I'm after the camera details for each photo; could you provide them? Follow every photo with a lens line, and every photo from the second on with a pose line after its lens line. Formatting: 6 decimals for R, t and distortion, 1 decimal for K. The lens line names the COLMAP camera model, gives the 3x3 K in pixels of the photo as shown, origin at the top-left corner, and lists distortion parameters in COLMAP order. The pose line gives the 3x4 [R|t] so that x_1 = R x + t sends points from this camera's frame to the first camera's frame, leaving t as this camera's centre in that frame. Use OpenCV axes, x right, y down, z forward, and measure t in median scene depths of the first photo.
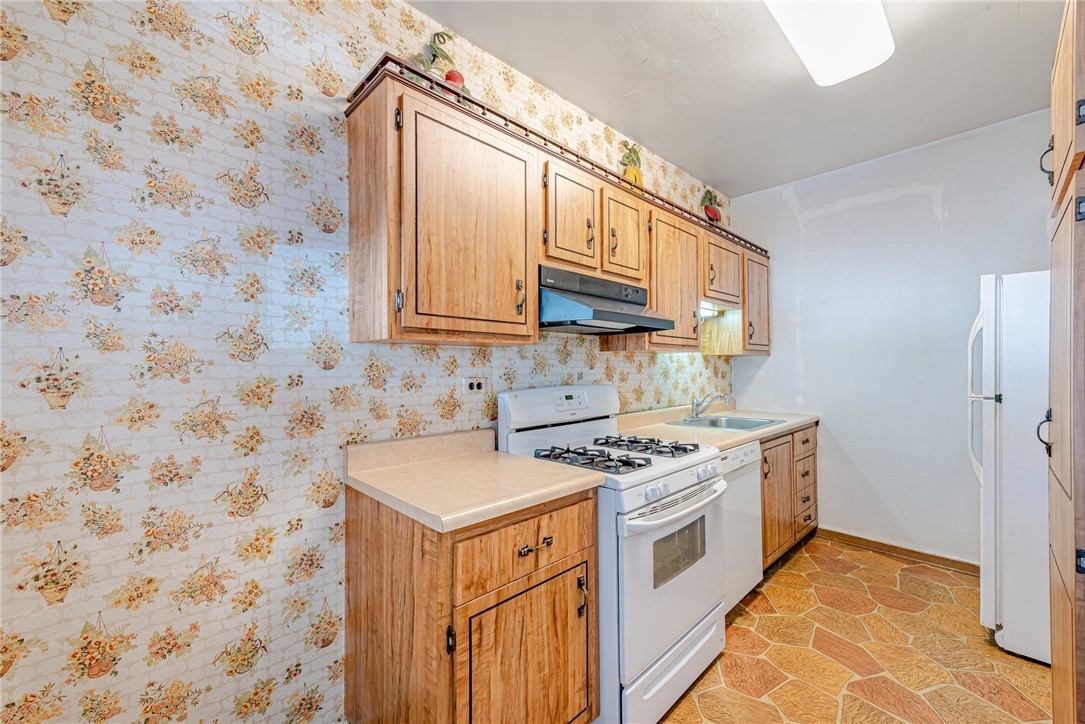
lens RADIAL K [[430.6, 0, 540.9], [0, 430.6, 360.8], [0, 0, 1]] dist [0.014273, -0.001164]
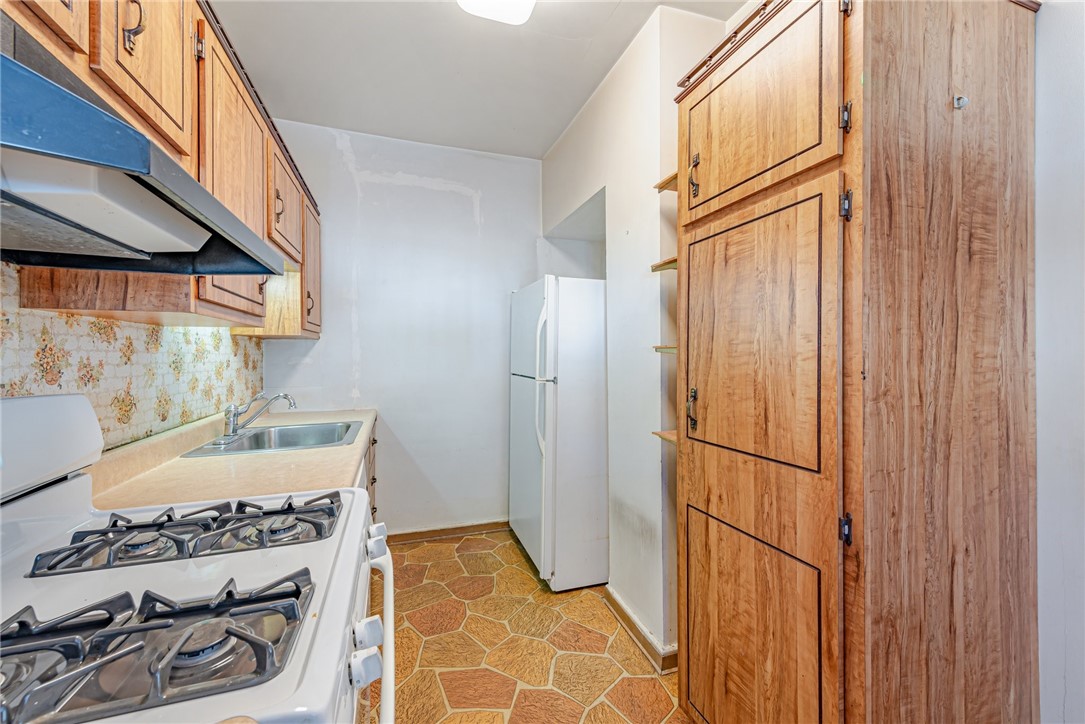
lens RADIAL K [[430.6, 0, 543.8], [0, 430.6, 353.3], [0, 0, 1]] dist [0.014273, -0.001164]
pose [[0.412690, 0.008931, 0.910828, -0.019816], [-0.016196, 0.999866, -0.002466, 0.010784], [-0.910727, -0.013734, 0.412780, 0.376192]]
